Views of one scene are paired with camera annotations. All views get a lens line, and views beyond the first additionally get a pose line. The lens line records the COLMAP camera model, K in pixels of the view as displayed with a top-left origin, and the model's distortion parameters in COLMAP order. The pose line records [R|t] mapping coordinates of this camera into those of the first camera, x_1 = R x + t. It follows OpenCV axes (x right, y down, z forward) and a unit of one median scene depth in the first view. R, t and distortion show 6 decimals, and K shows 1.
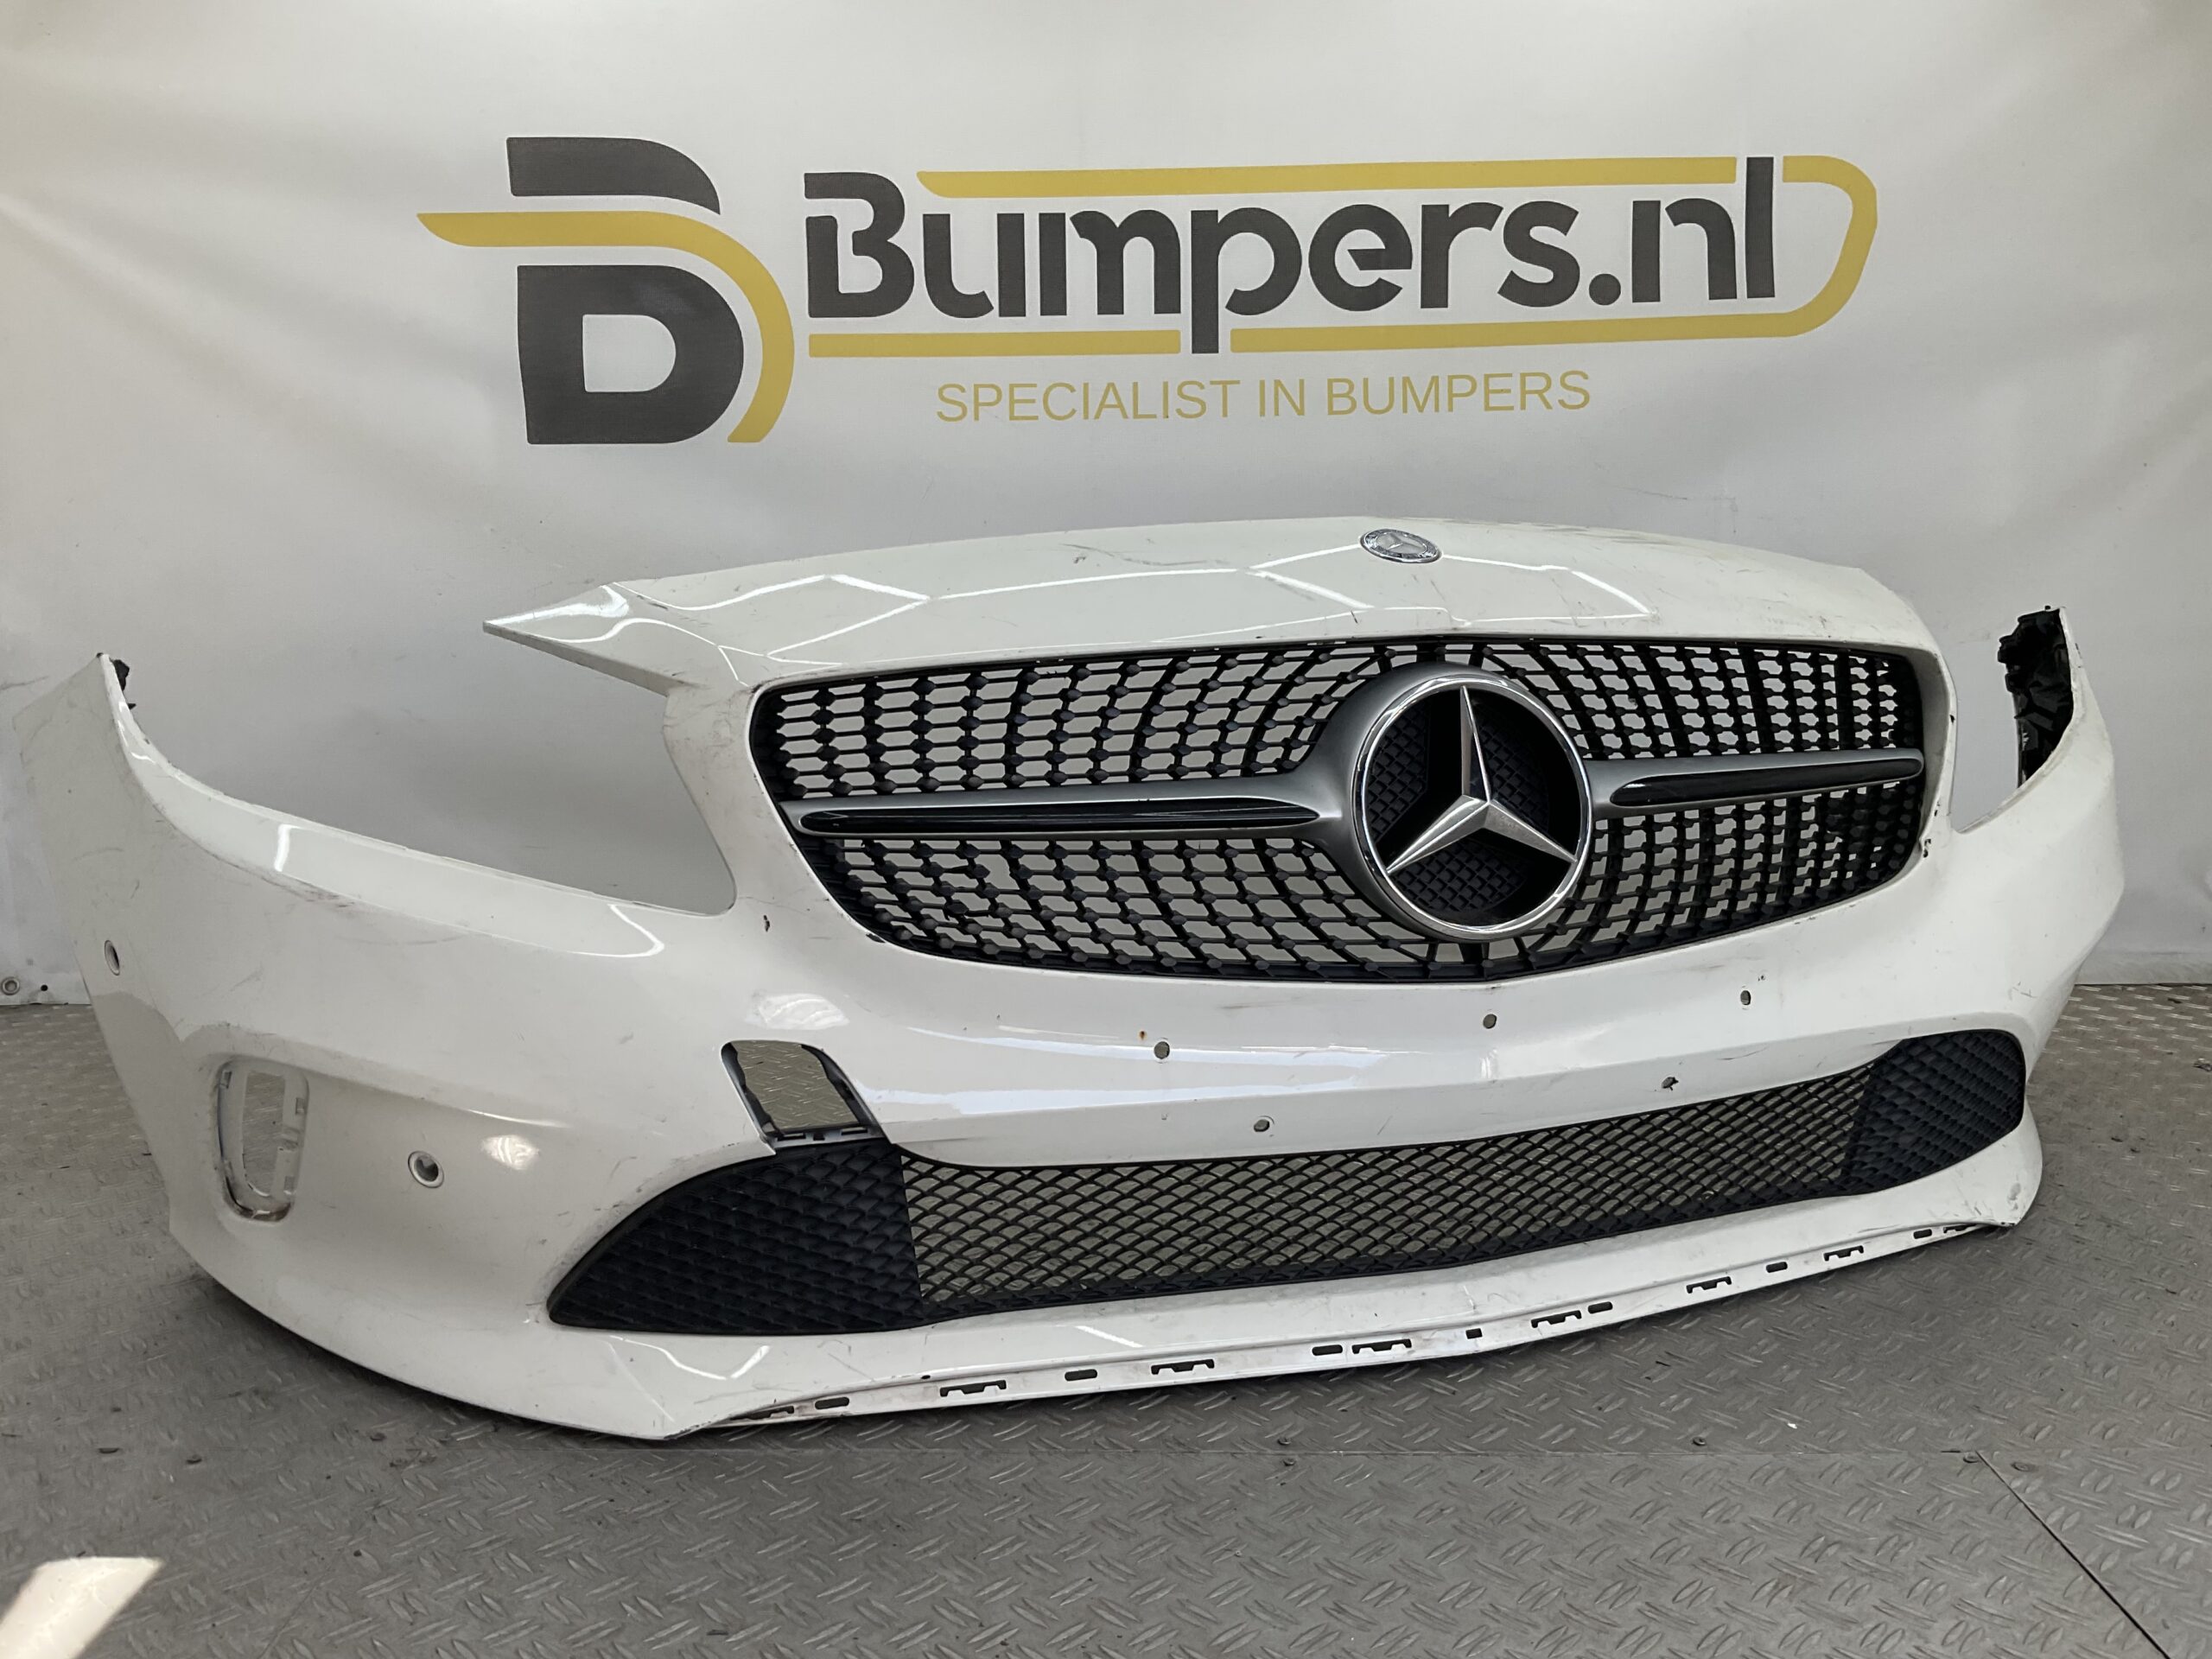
lens RADIAL K [[1807.6, 0, 1105.5], [0, 1807.6, 824.8], [0, 0, 1]] dist [0.113897, -0.233972]
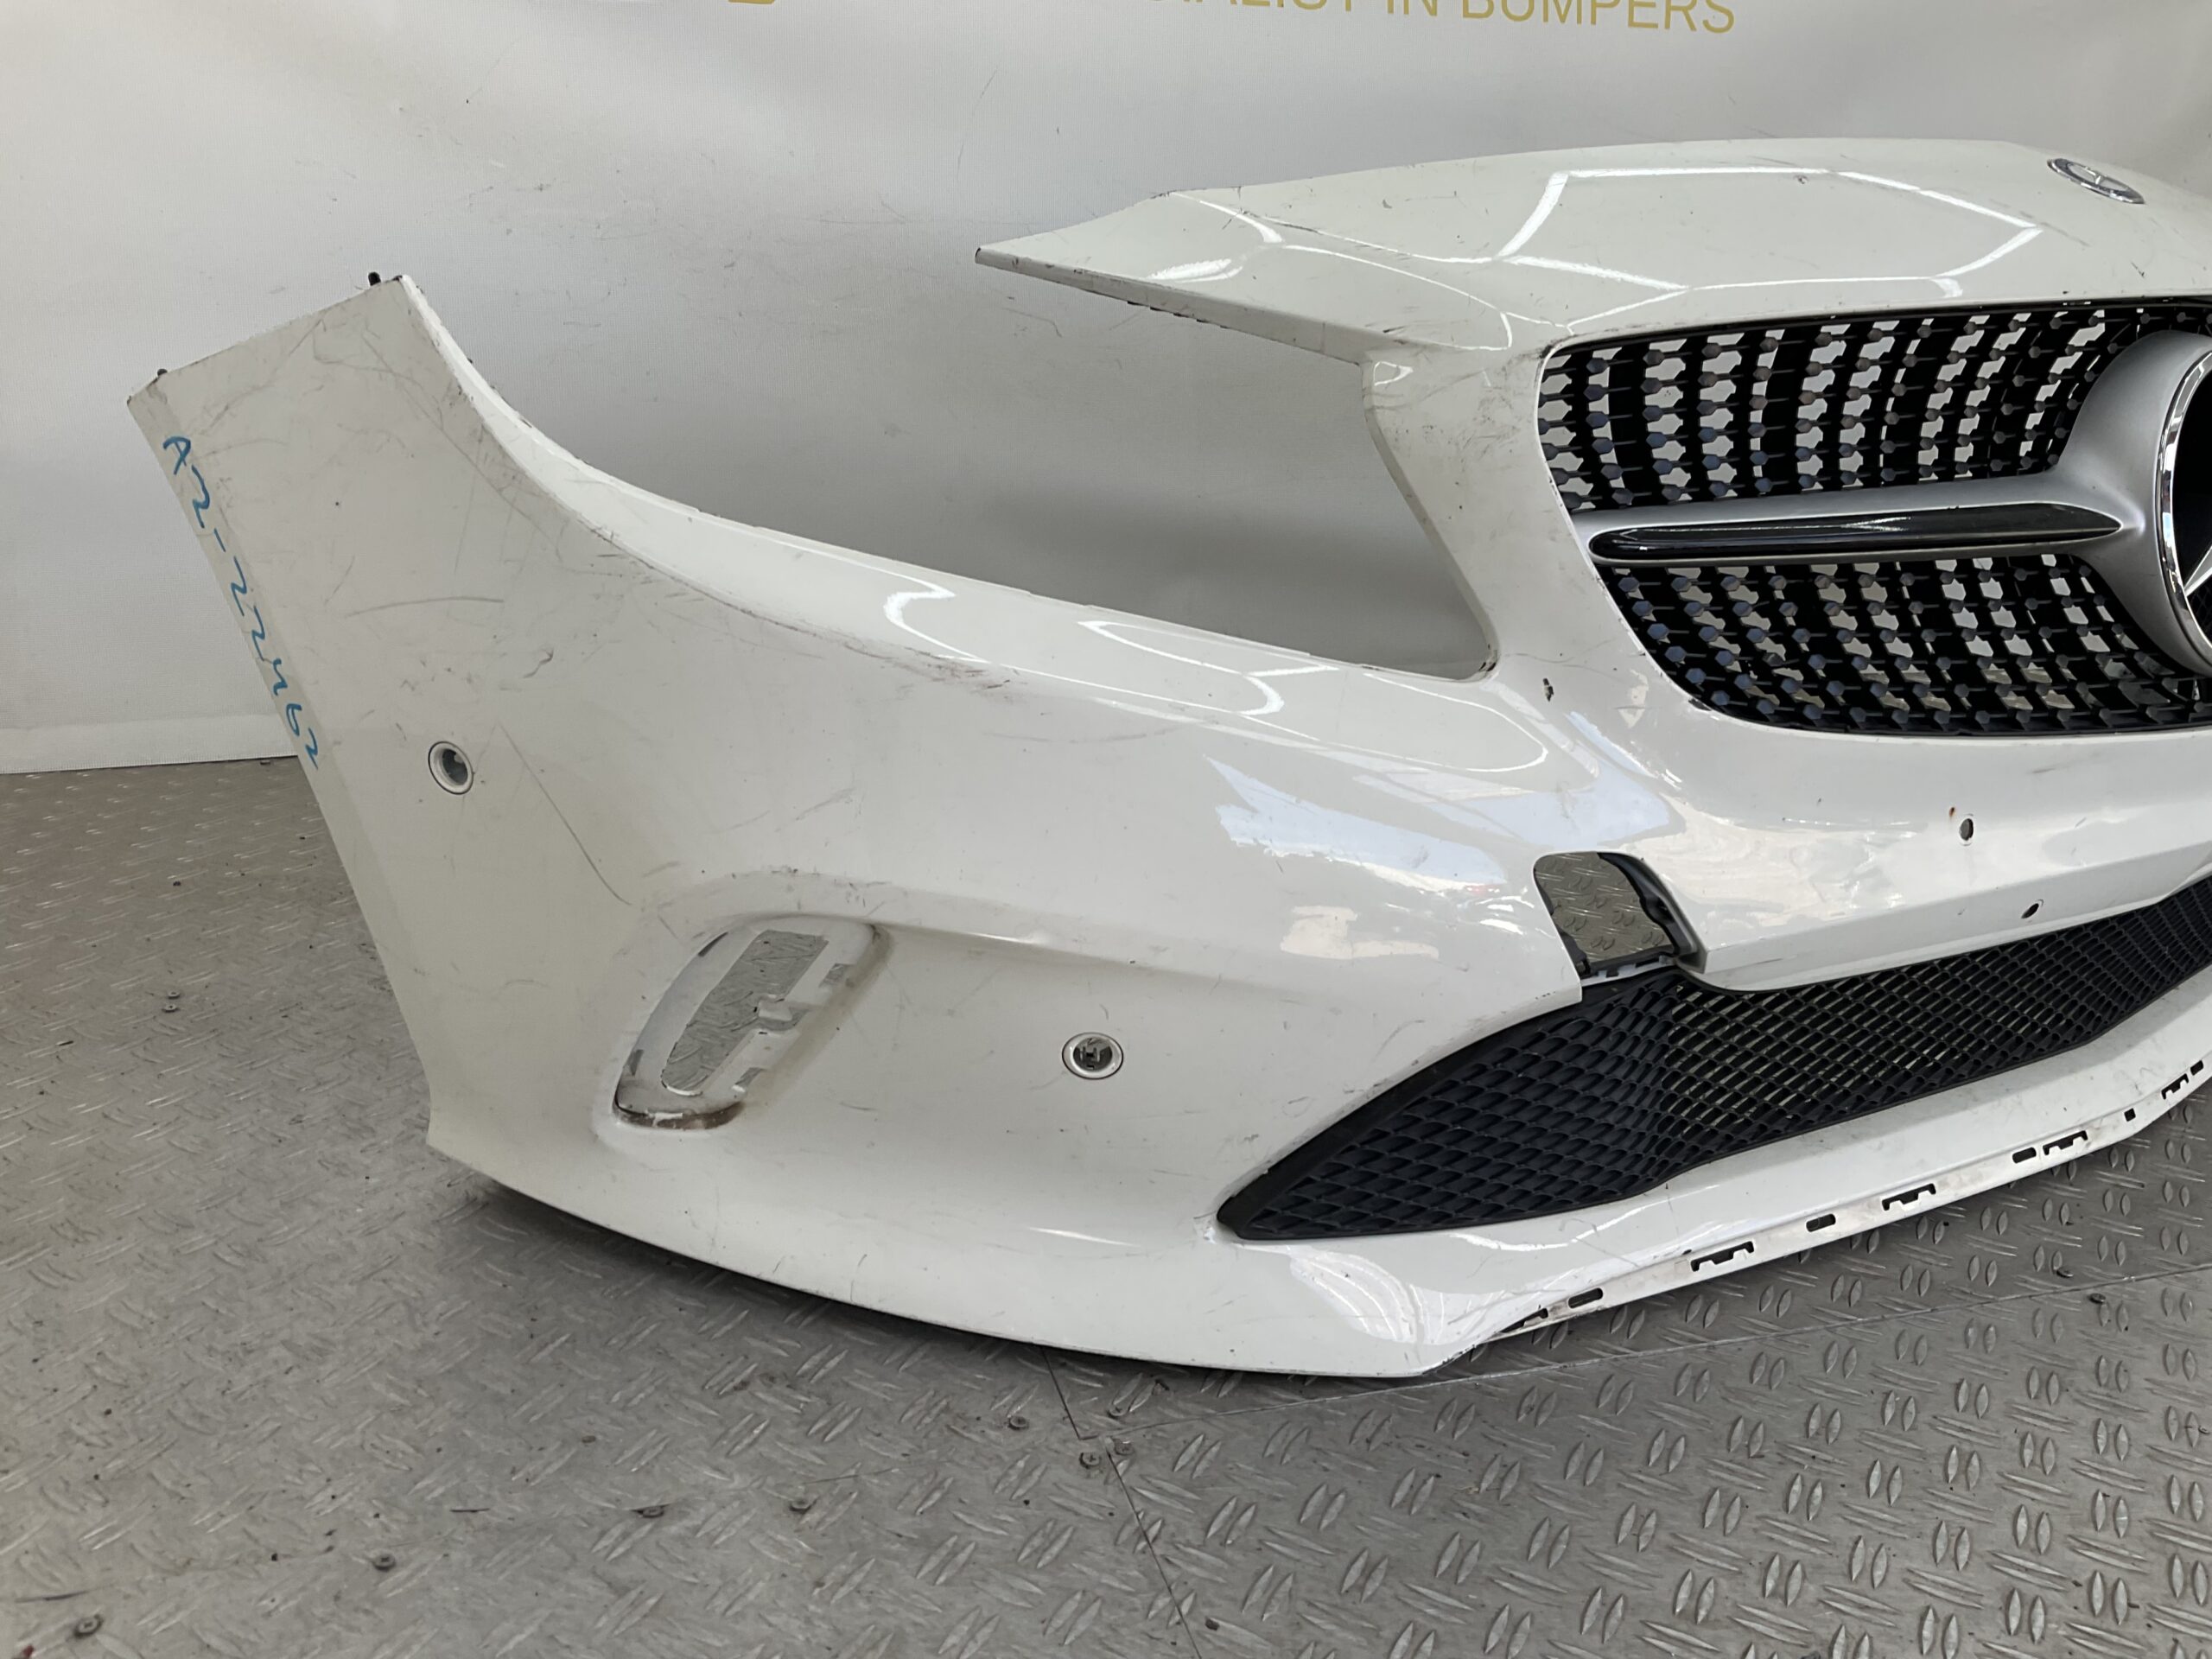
lens RADIAL K [[1841.5, 0, 1119.4], [0, 1841.5, 786.9], [0, 0, 1]] dist [0.064631, -0.121670]
pose [[0.954704, -0.051719, 0.293029, -0.543841], [0.004476, 0.987164, 0.159649, -0.023728], [-0.297525, -0.151106, 0.942680, 0.340783]]
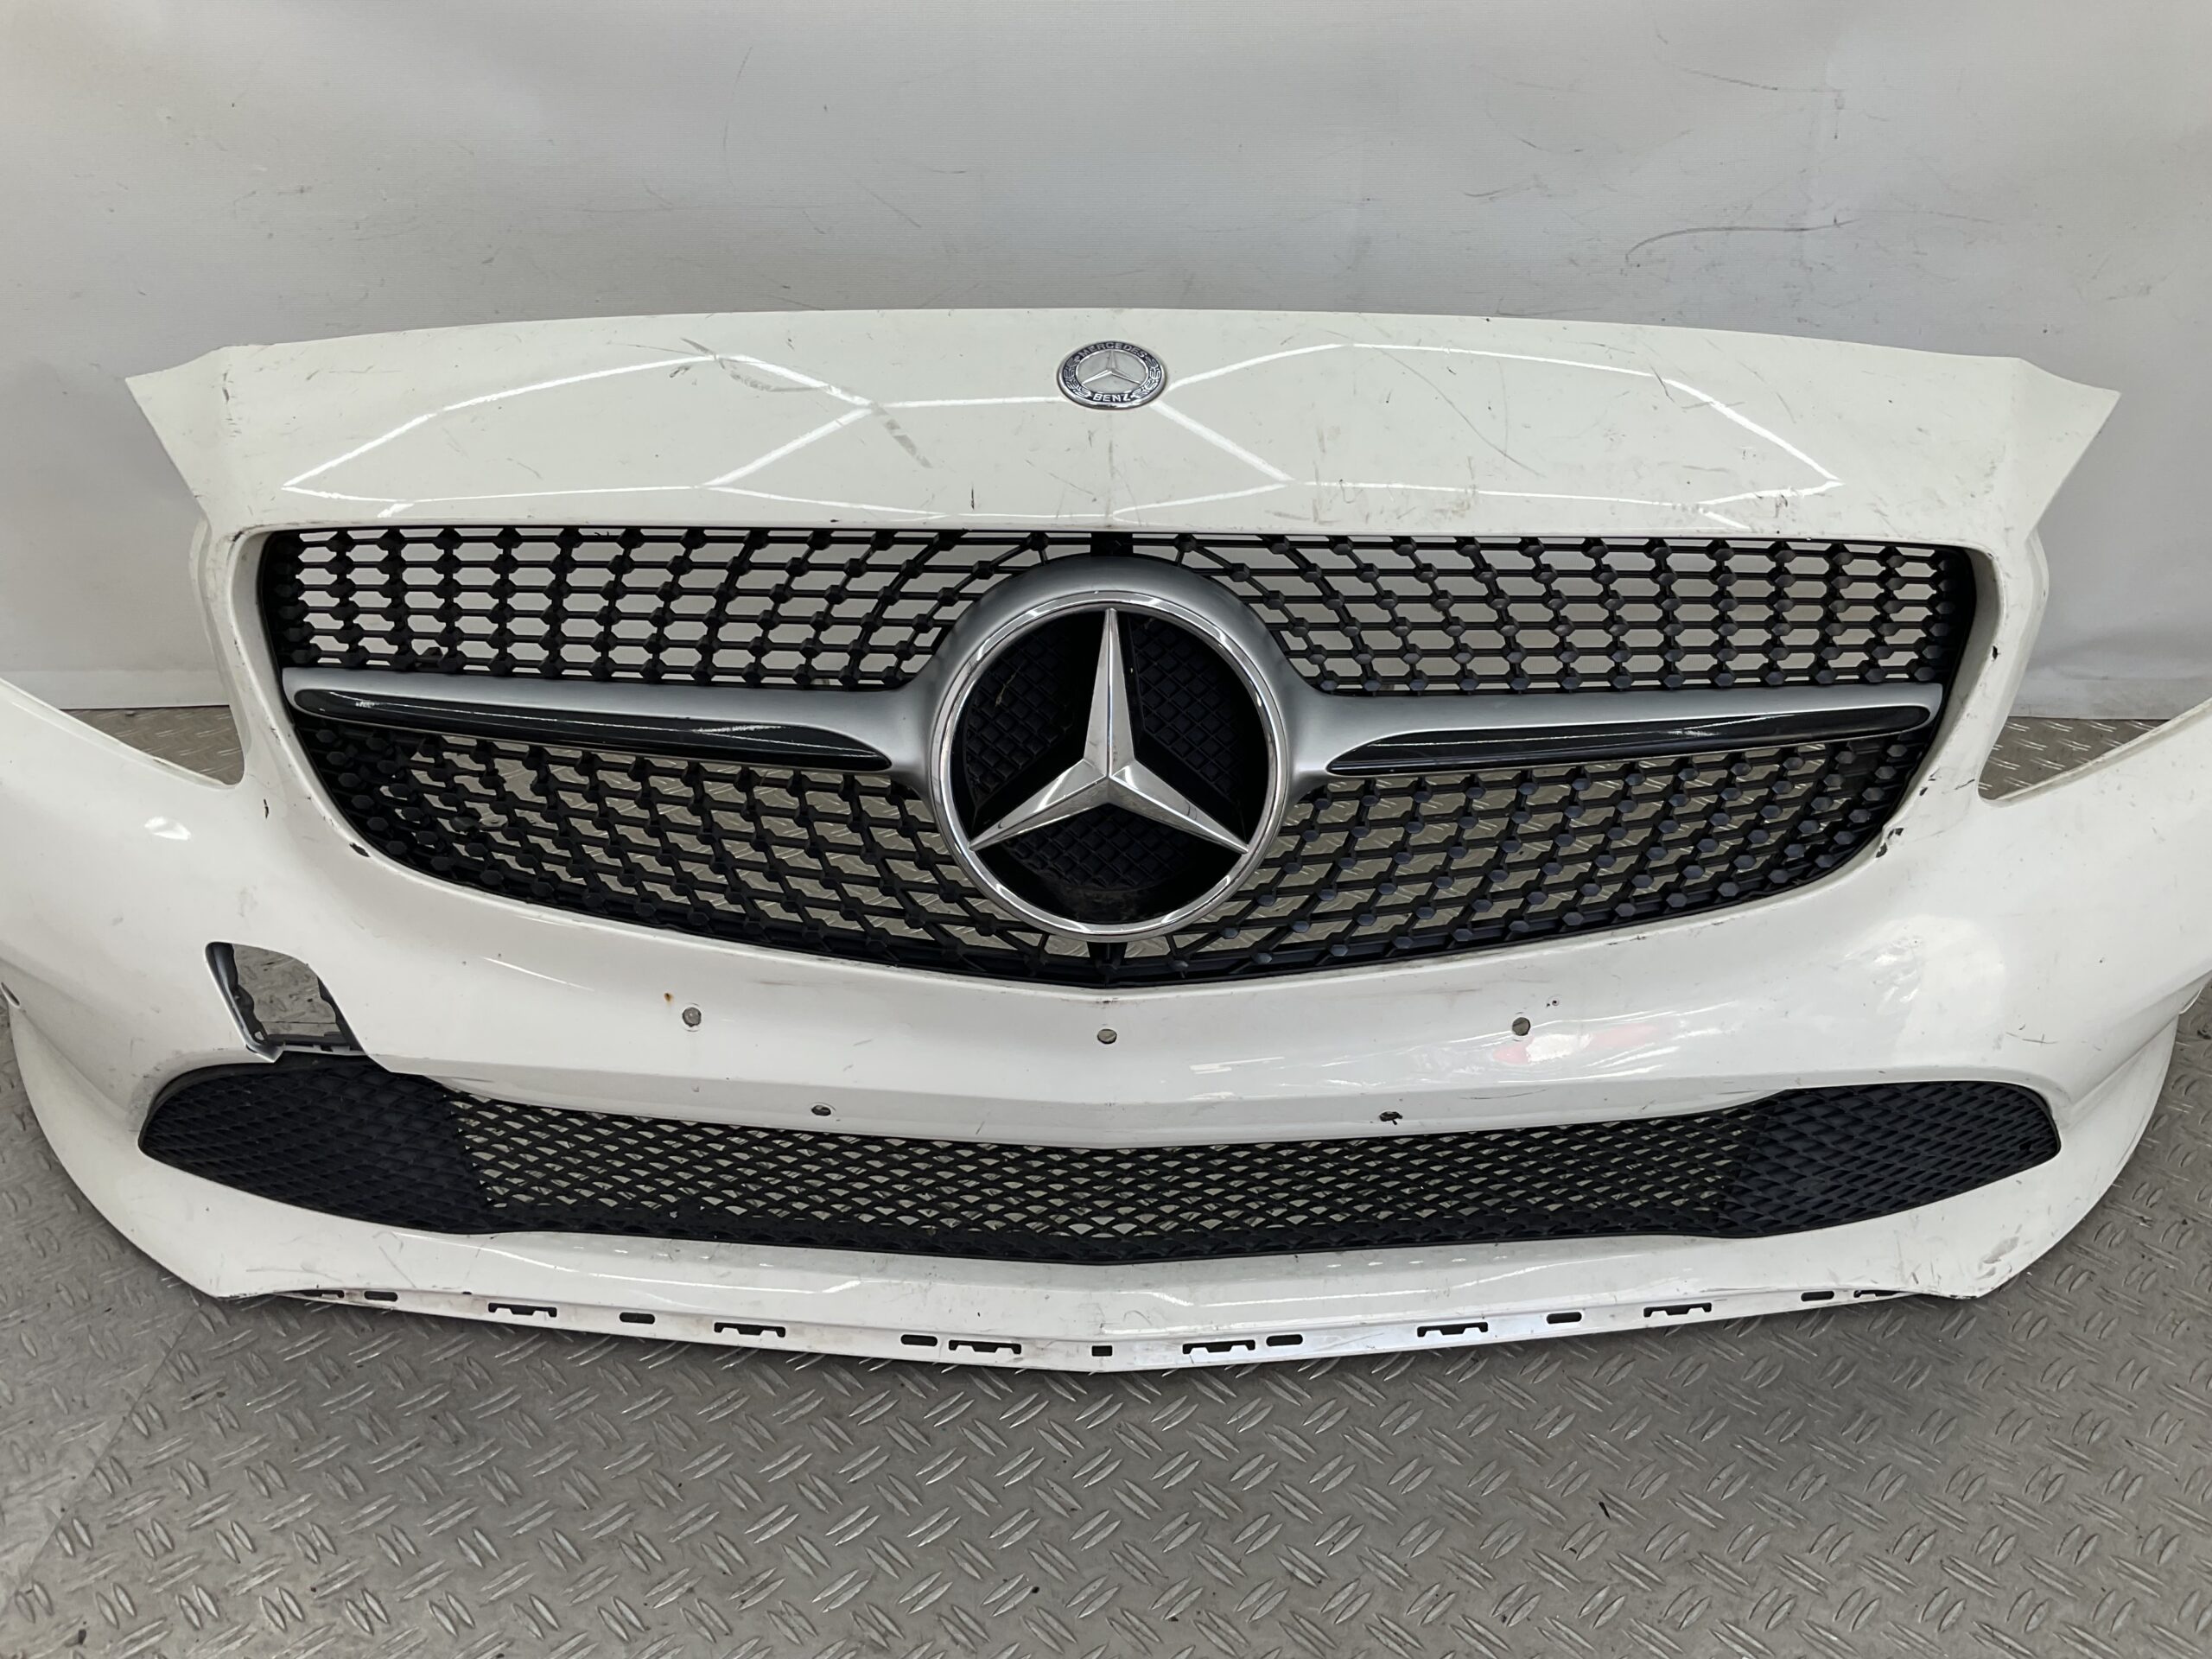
lens RADIAL K [[1807.6, 0, 1105.5], [0, 1807.6, 824.8], [0, 0, 1]] dist [0.113897, -0.233972]
pose [[0.948254, 0.151798, -0.278876, 0.421926], [-0.062409, 0.950288, 0.305055, -0.221598], [0.311319, -0.271865, 0.910588, 0.311900]]
